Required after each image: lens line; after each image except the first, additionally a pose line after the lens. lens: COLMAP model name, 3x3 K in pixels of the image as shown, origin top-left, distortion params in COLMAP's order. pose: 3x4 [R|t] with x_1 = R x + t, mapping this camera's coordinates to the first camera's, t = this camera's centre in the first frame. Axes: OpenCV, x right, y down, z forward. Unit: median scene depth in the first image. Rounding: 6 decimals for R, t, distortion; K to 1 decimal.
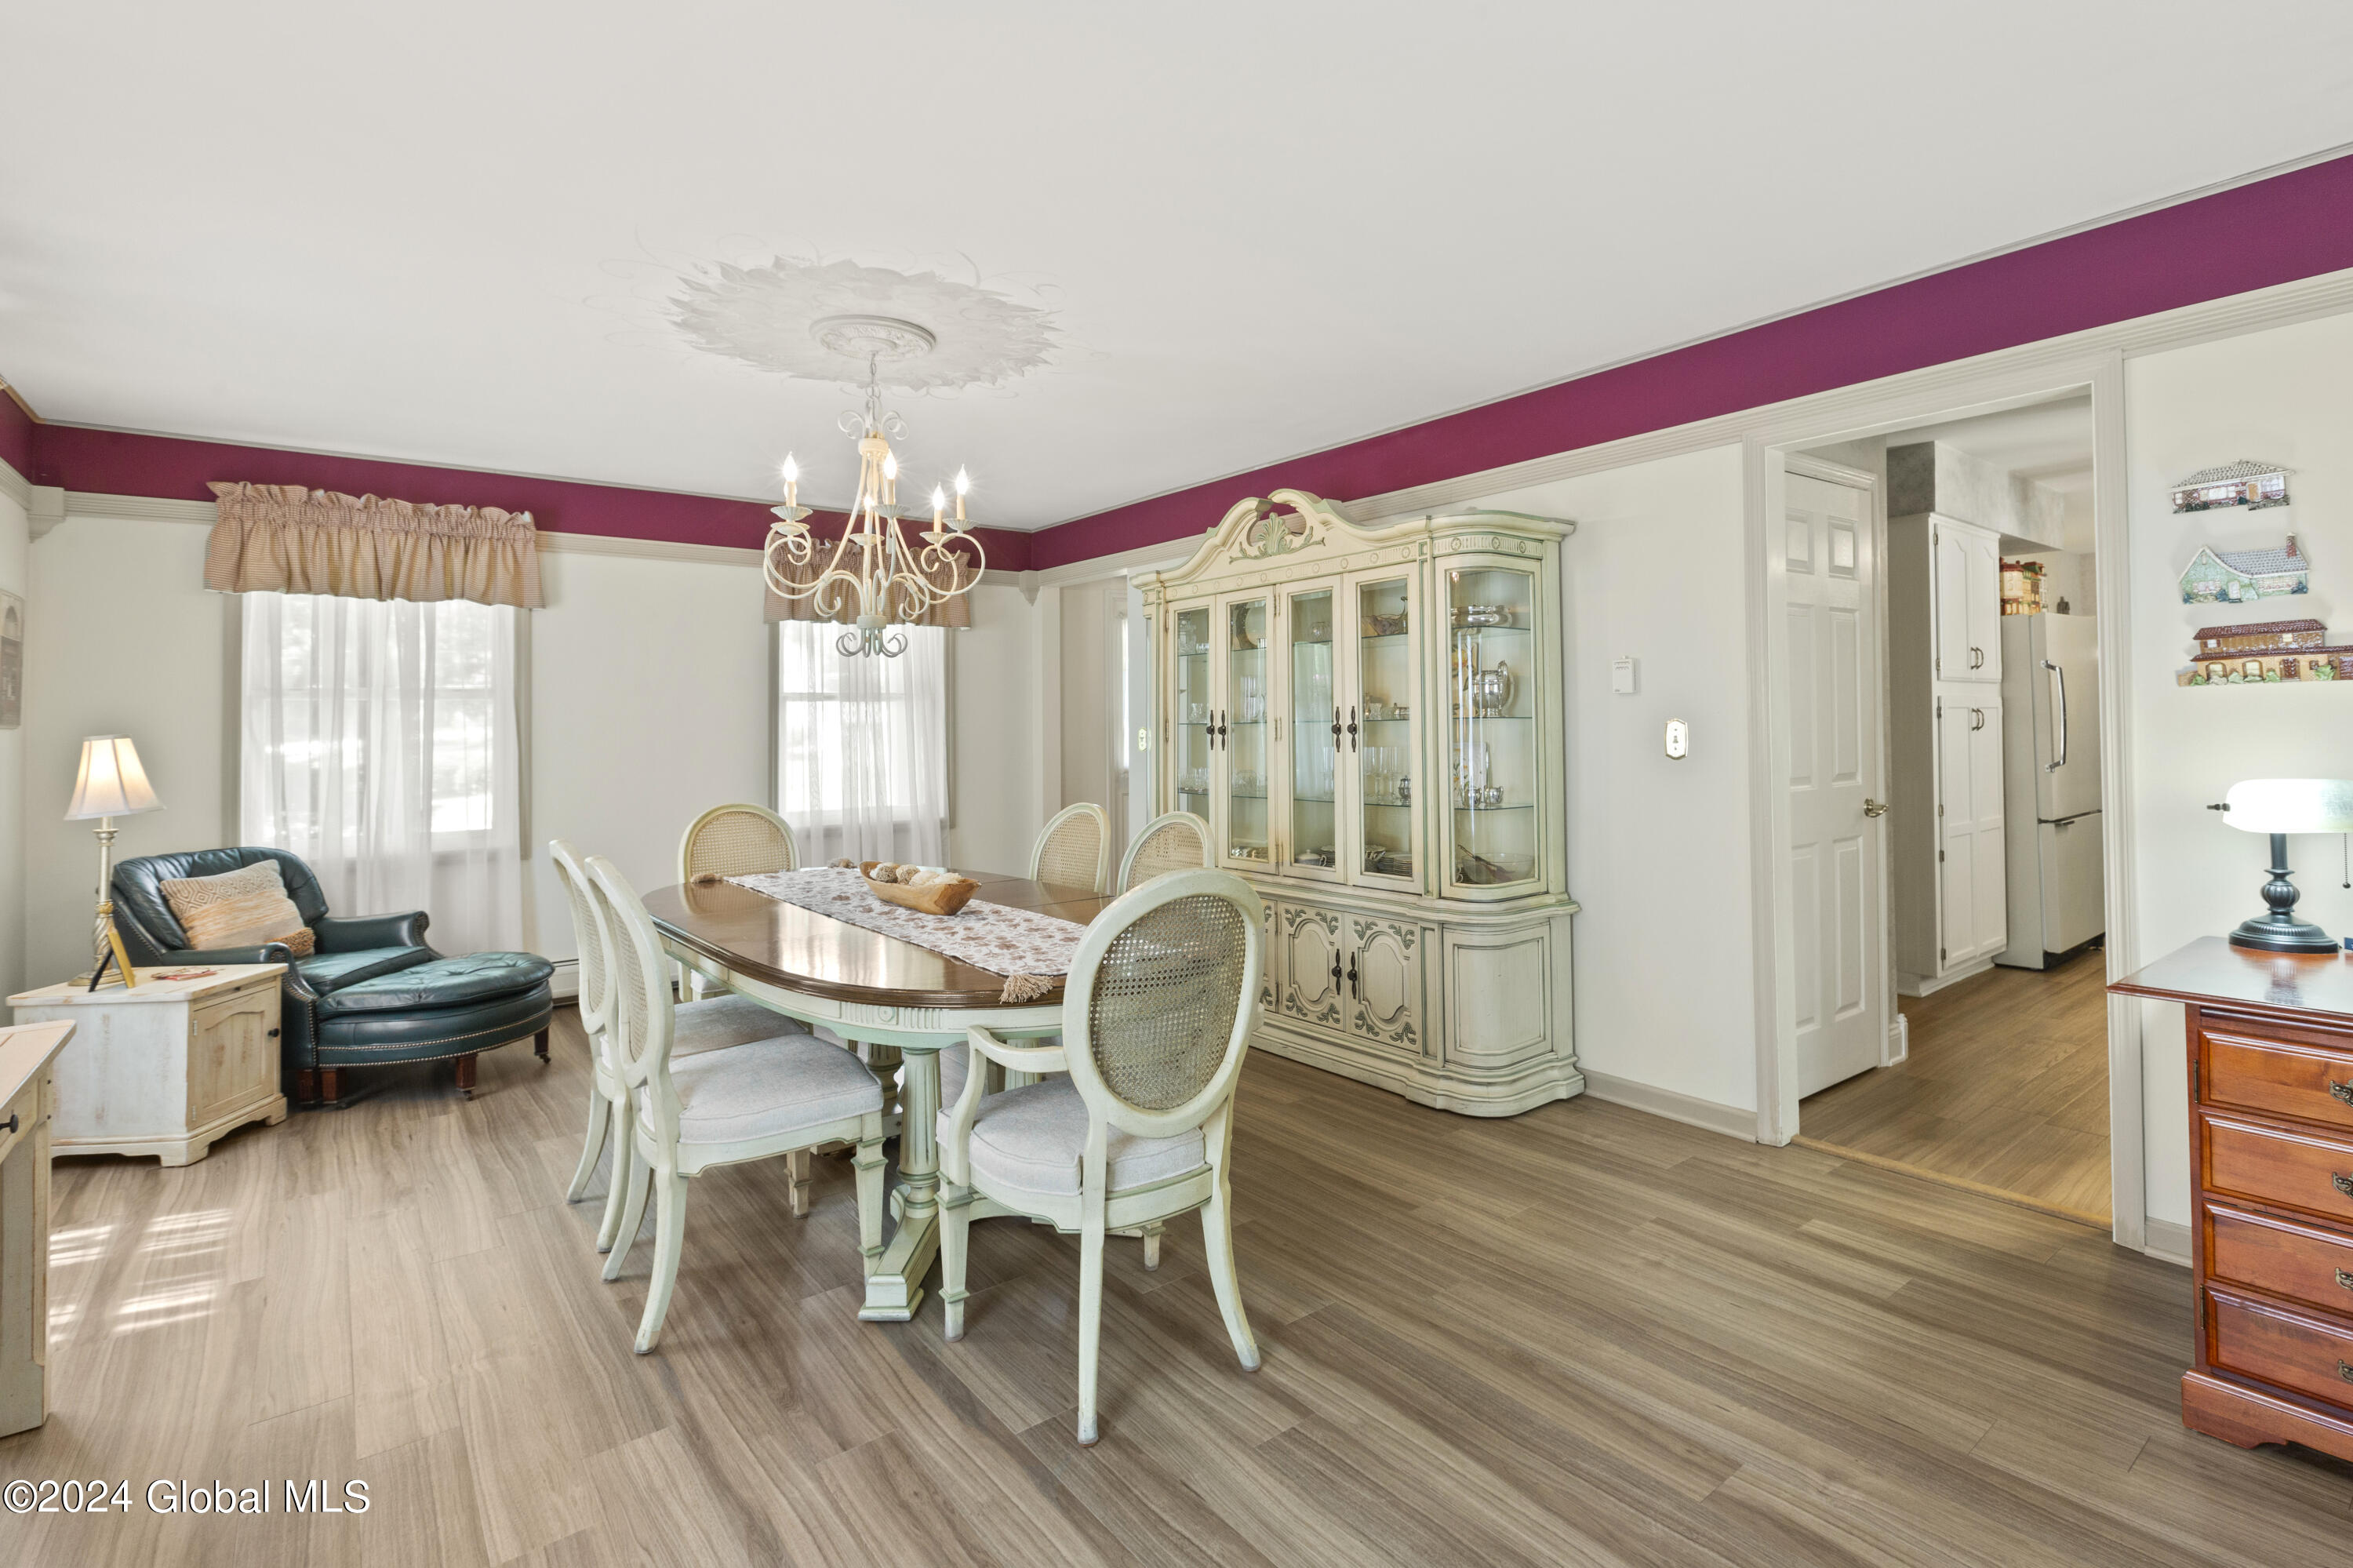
lens RADIAL K [[1100.9, 0, 1184.7], [0, 1100.9, 683.8], [0, 0, 1]] dist [-0.000204, -0.000169]
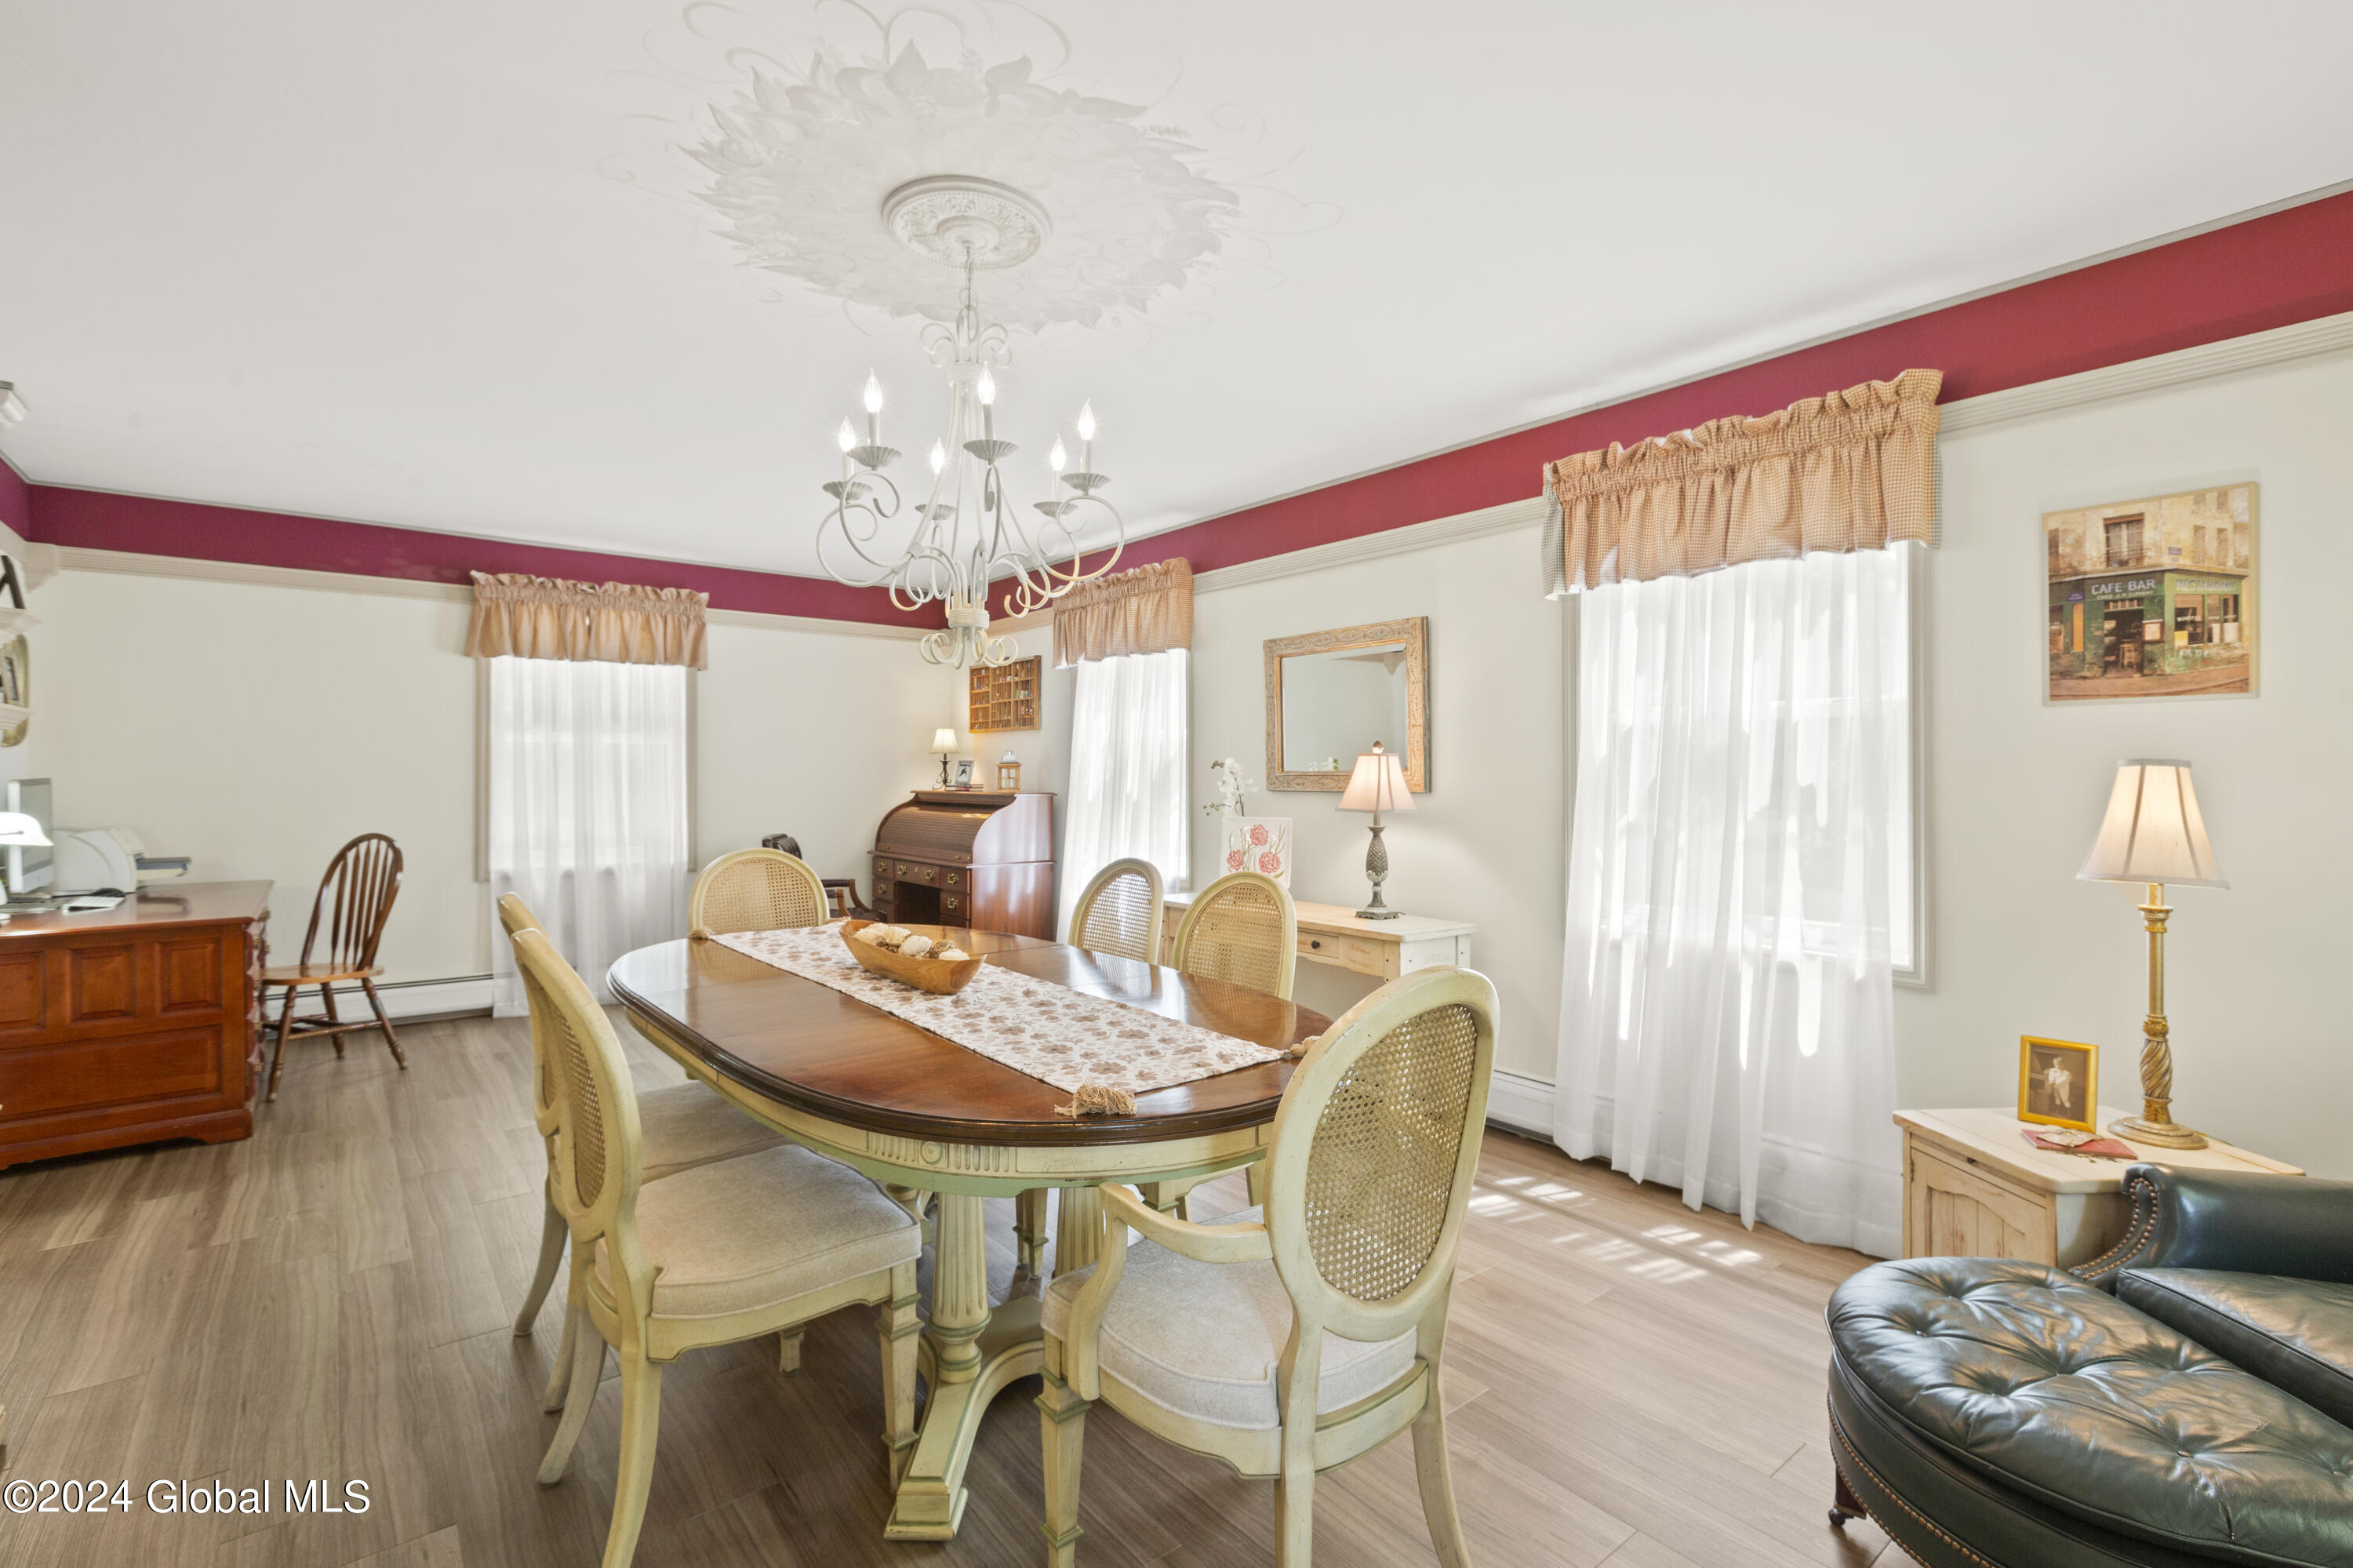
lens RADIAL K [[1046.3, 0, 1169.8], [0, 1046.3, 771.3], [0, 0, 1]] dist [-0.000054, -0.000246]
pose [[-0.999769, 0.012102, -0.017768, -0.483966], [0.012870, 0.998959, -0.043764, 0.090375], [0.017220, -0.043983, -0.998884, 2.032022]]
